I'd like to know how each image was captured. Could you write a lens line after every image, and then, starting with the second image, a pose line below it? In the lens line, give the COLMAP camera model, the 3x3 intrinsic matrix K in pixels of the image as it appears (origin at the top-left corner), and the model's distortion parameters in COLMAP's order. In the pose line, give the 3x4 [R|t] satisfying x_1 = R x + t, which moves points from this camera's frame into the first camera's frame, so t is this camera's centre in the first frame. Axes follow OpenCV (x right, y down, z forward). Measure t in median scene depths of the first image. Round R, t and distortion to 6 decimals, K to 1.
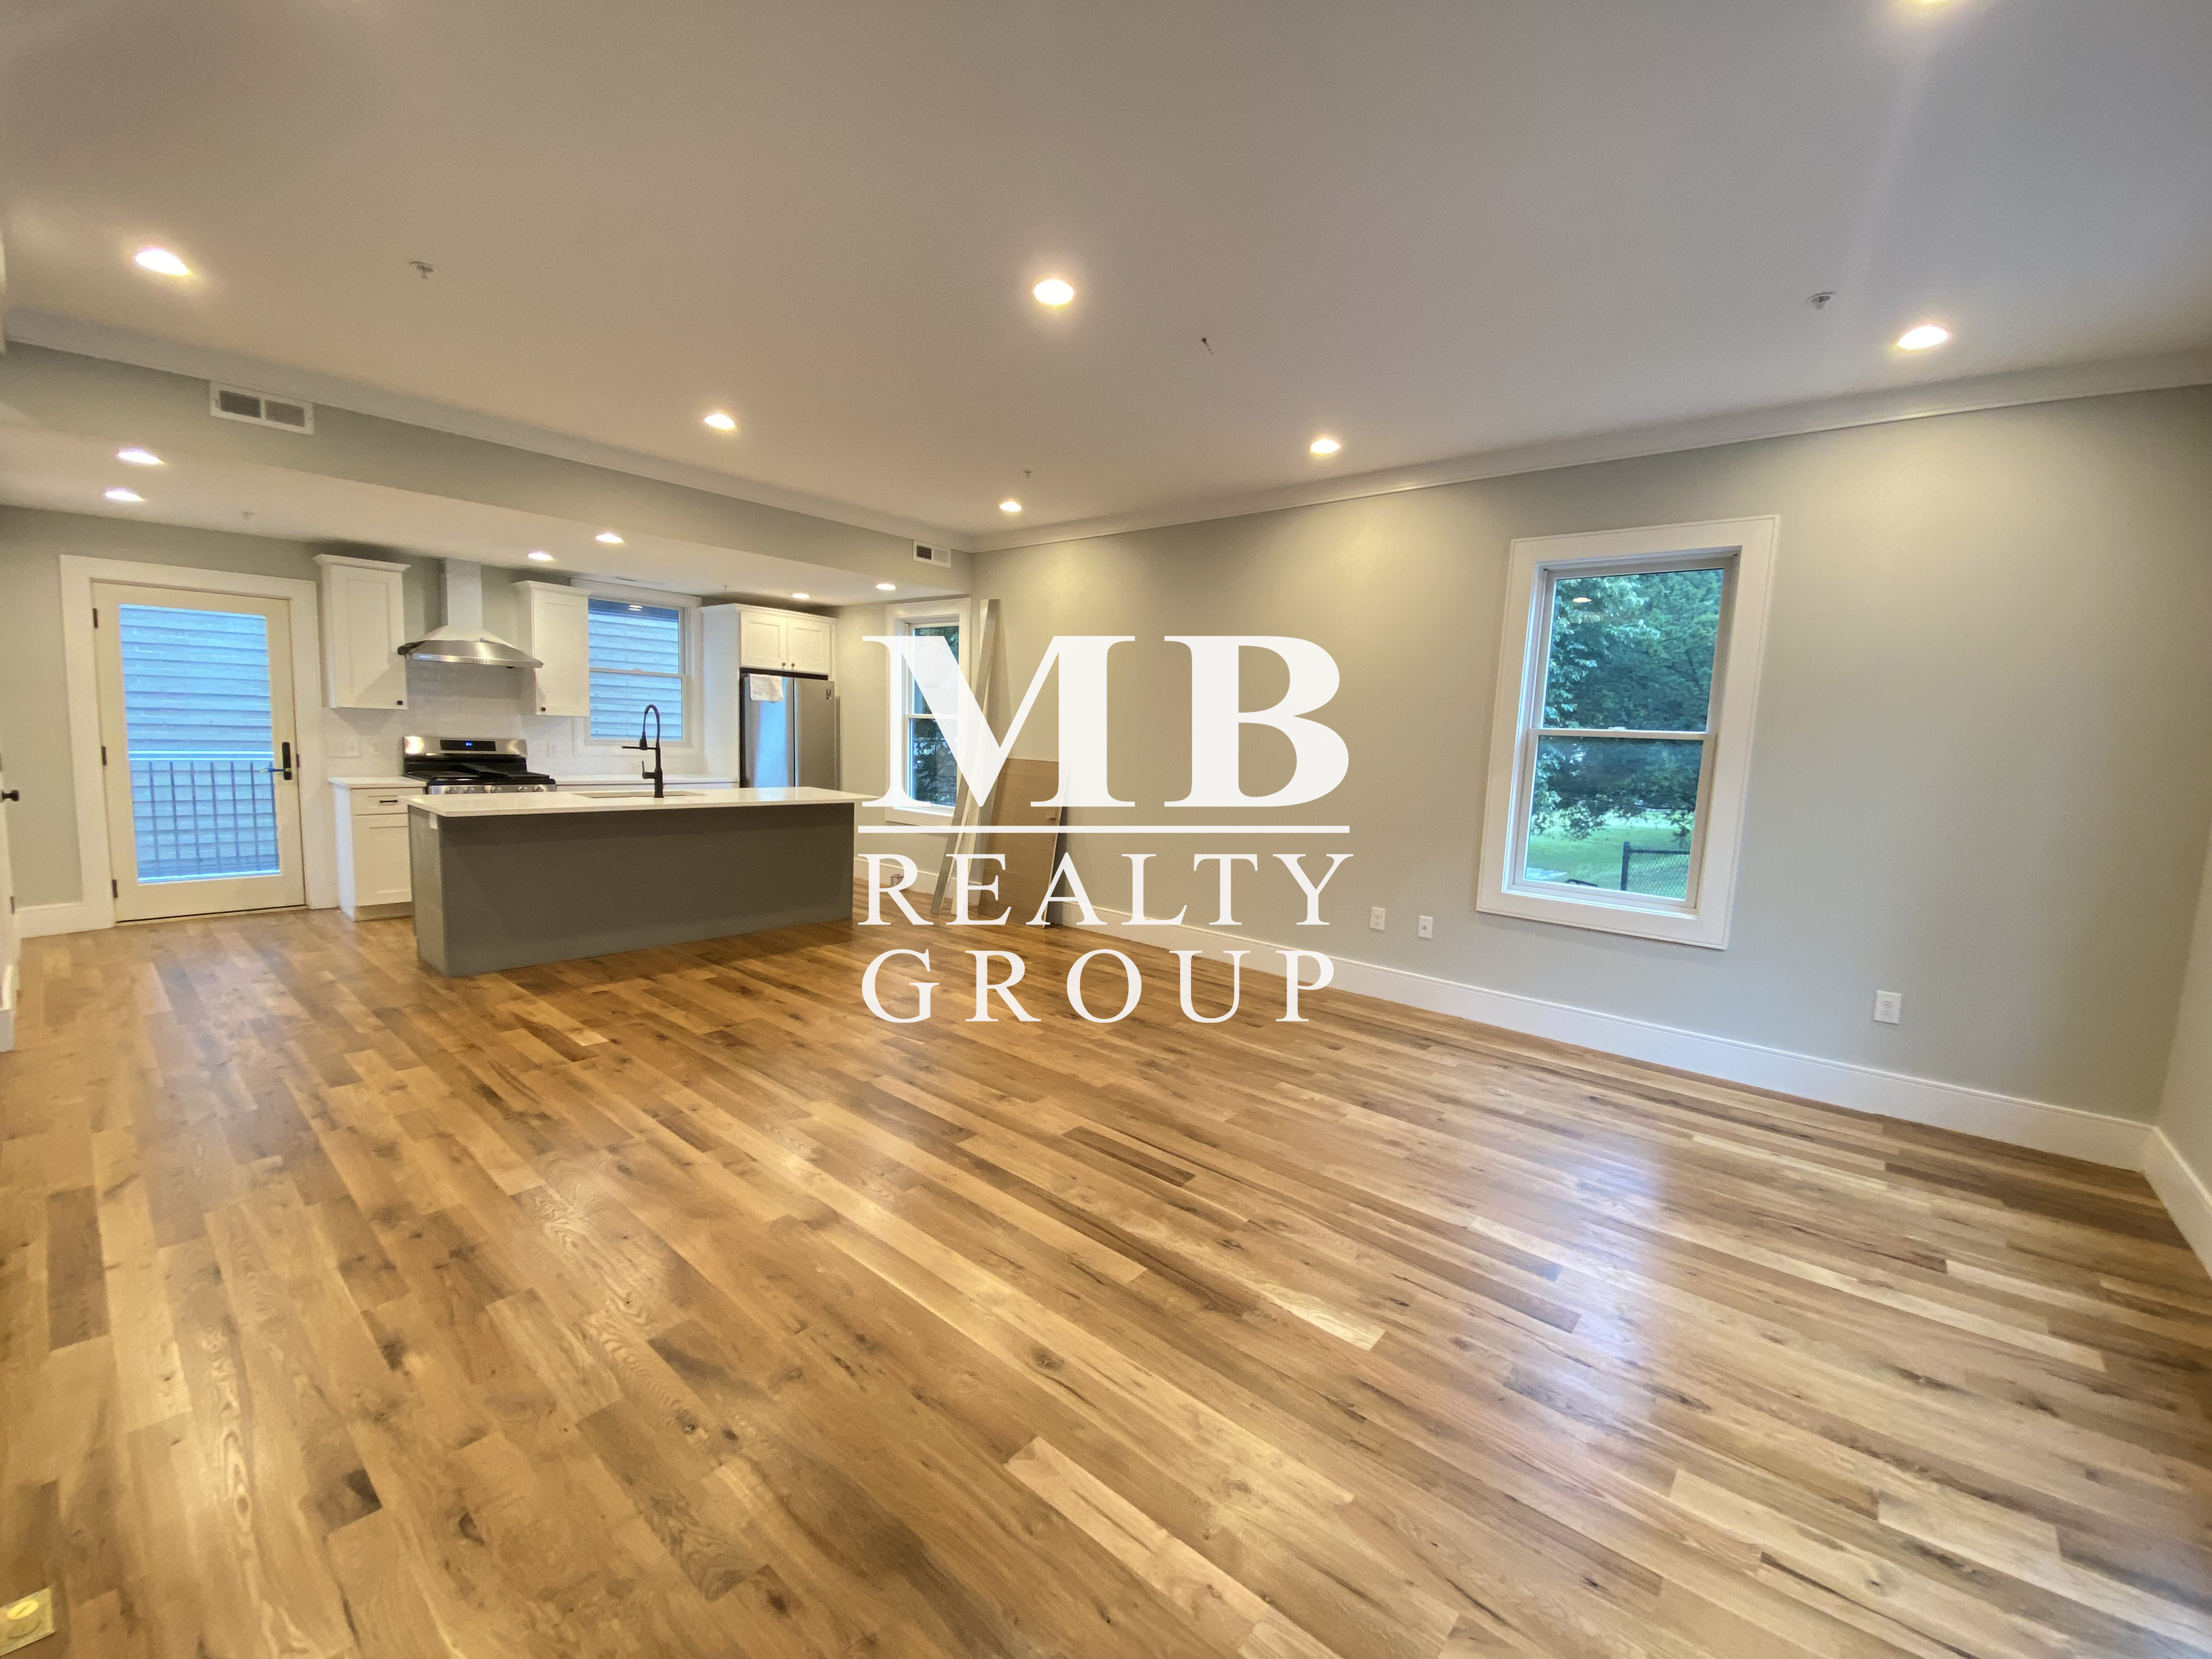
lens RADIAL K [[891.0, 0, 1113.9], [0, 891.0, 831.0], [0, 0, 1]] dist [0.001483, -0.012560]
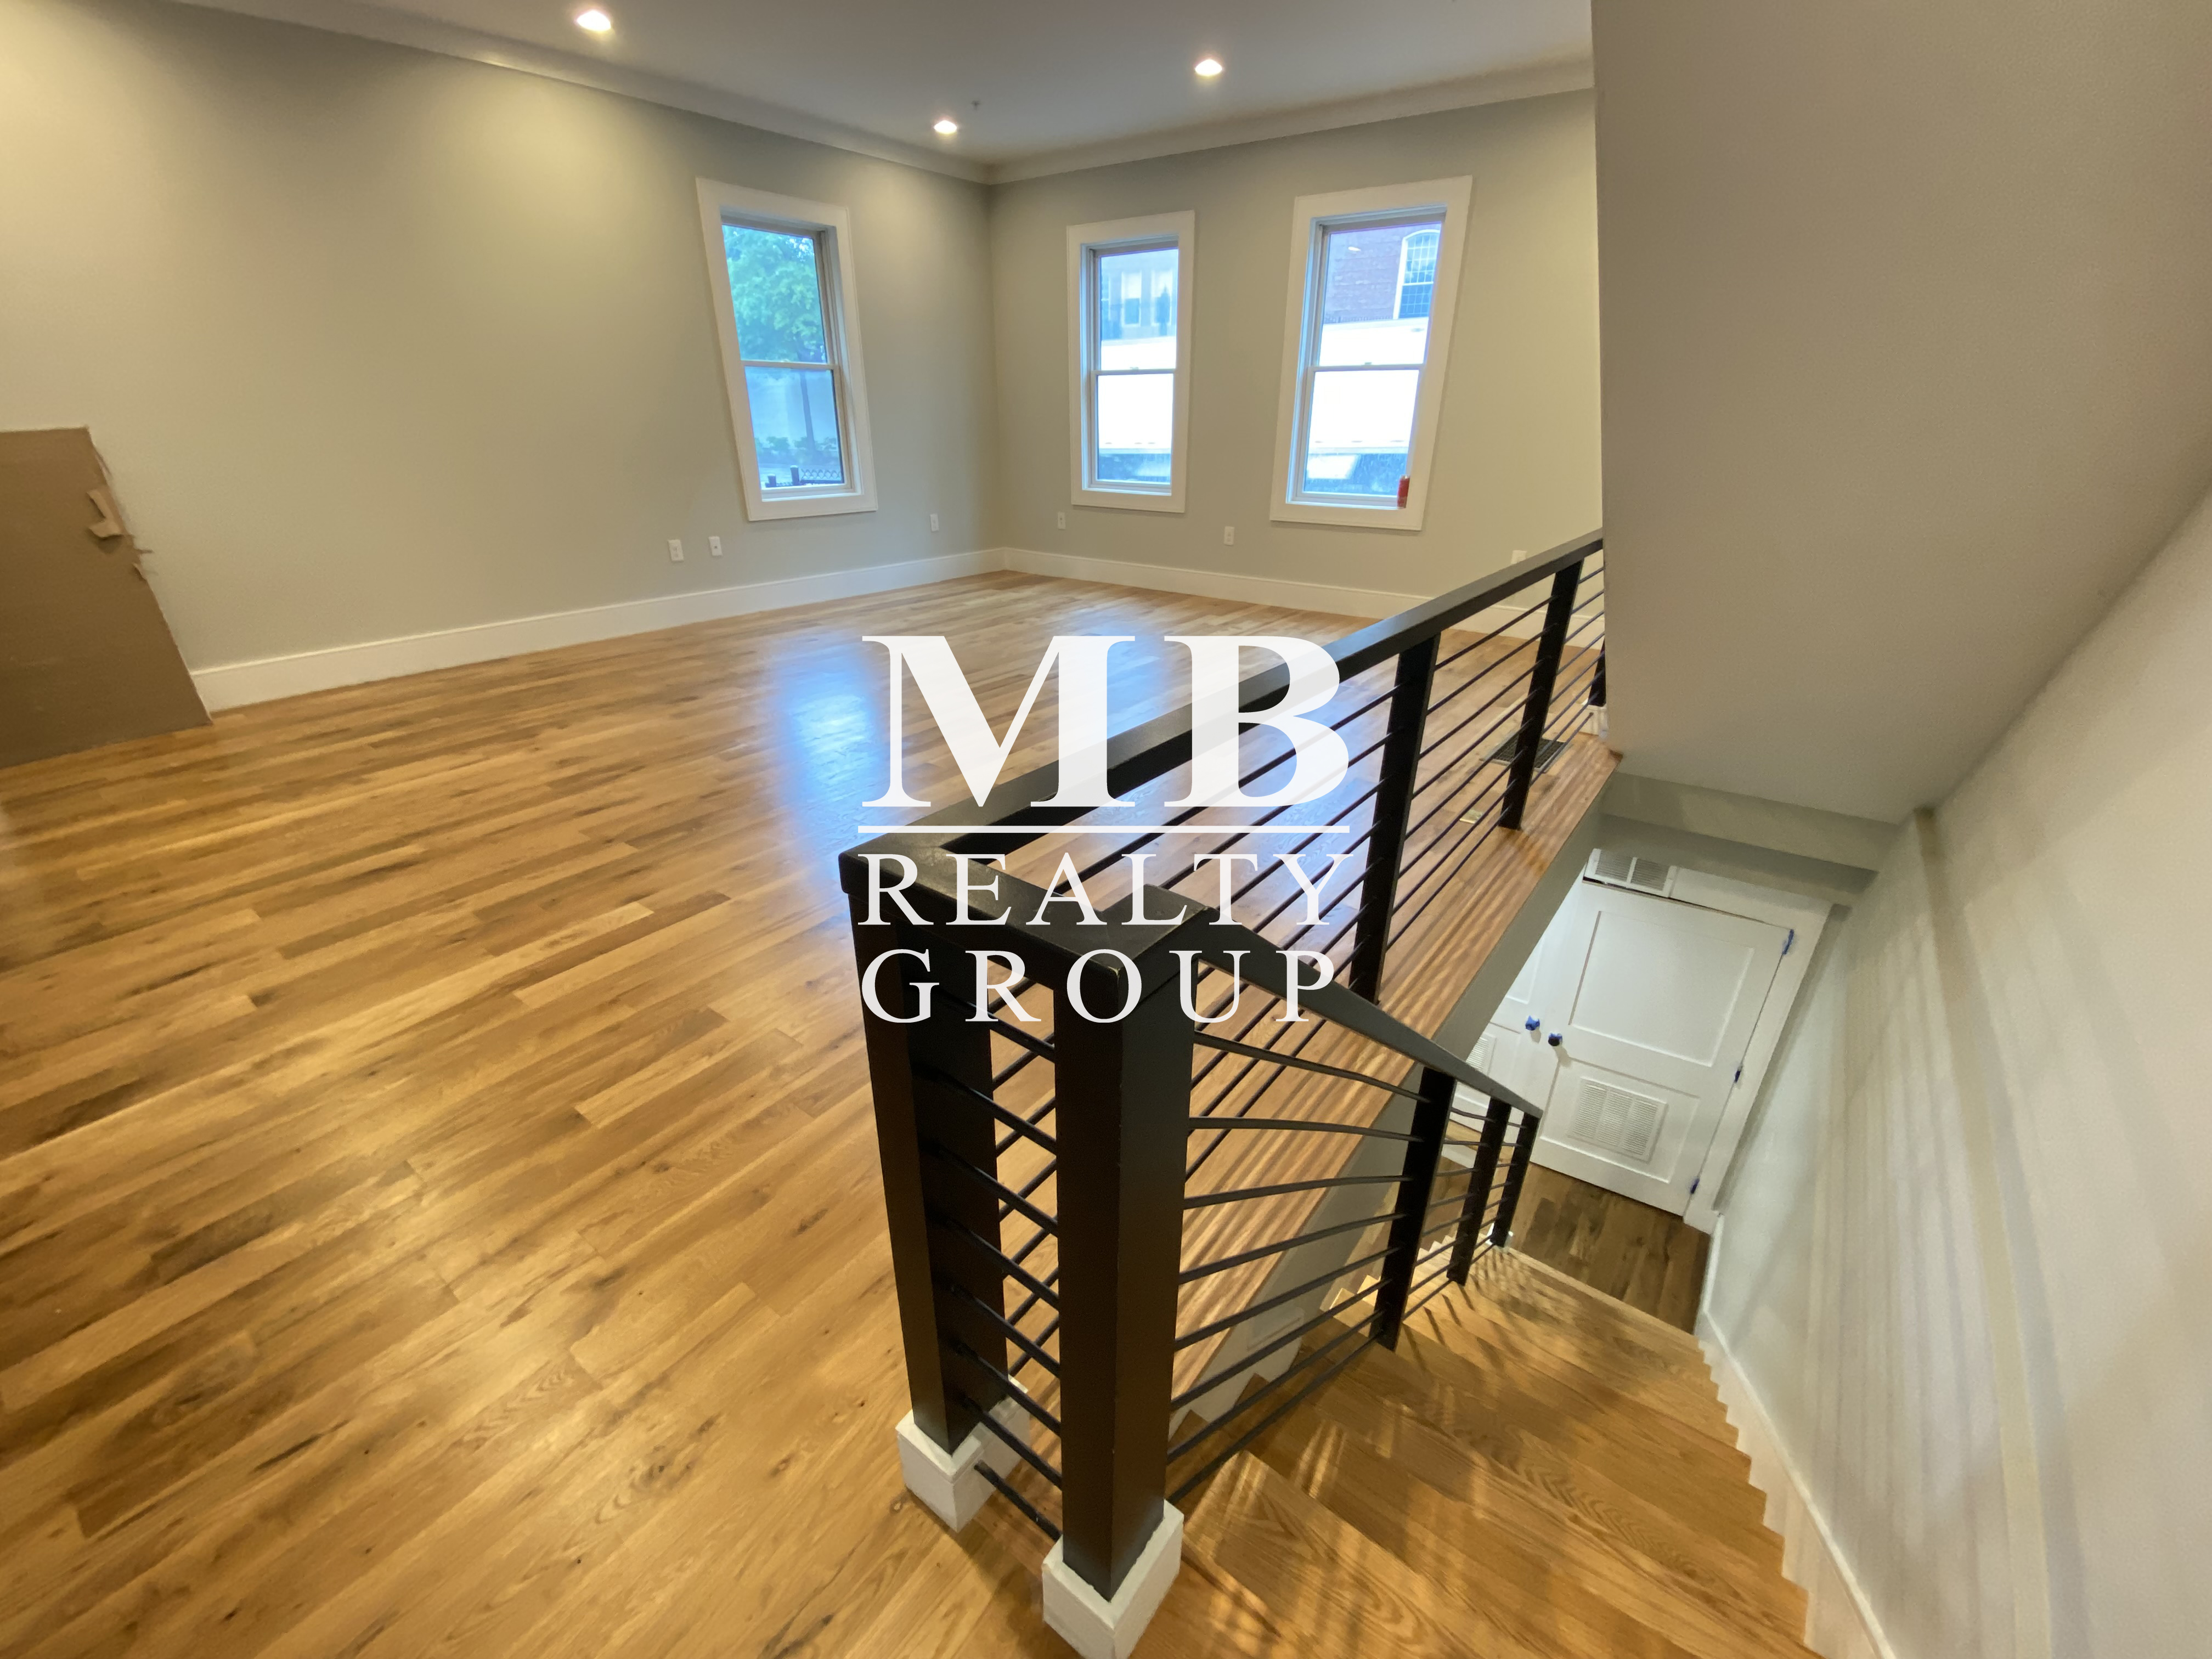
lens RADIAL K [[891.0, 0, 1103.0], [0, 891.0, 844.0], [0, 0, 1]] dist [0.001483, -0.012560]
pose [[-0.044717, -0.473351, 0.879738, -1.130096], [0.100348, 0.874037, 0.475384, -0.072533], [-0.993947, 0.109538, 0.008415, 0.655264]]
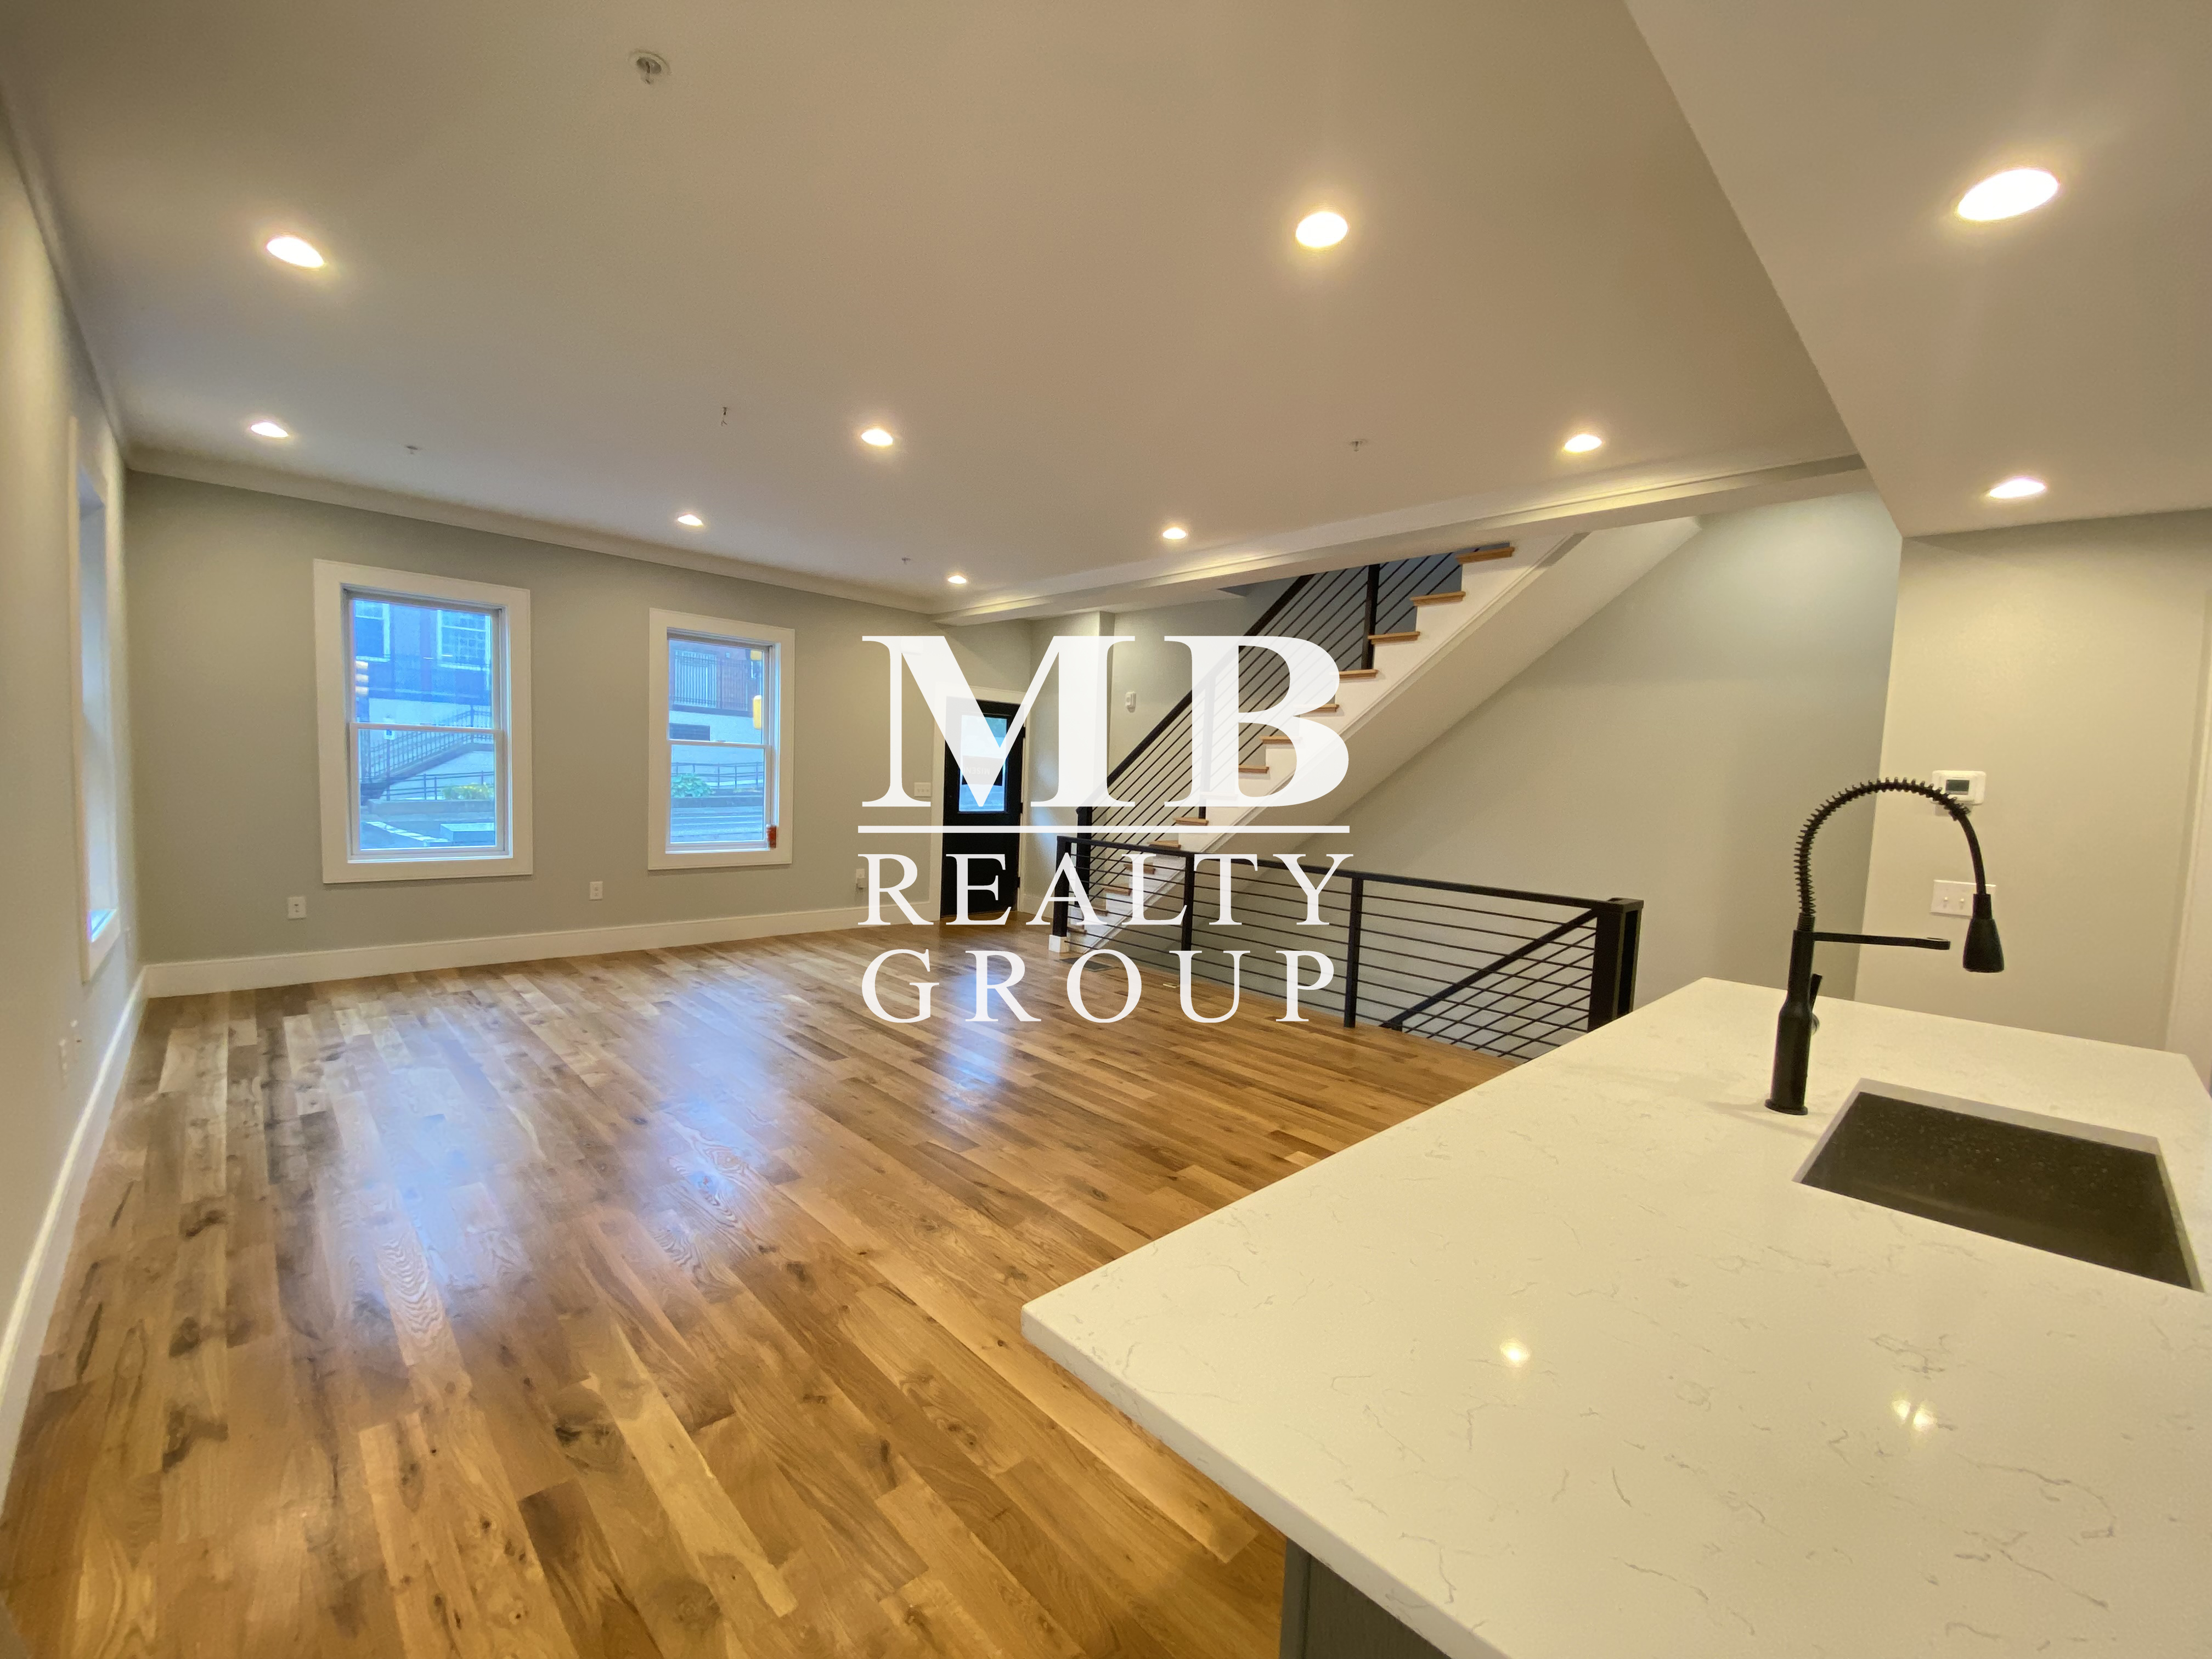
lens RADIAL K [[891.0, 0, 1105.6], [0, 891.0, 840.5], [0, 0, 1]] dist [0.001483, -0.012560]
pose [[-0.990266, -0.091585, 0.104809, -0.458010], [-0.070571, 0.979424, 0.189072, -0.217891], [-0.119968, 0.179835, -0.976354, 1.814584]]
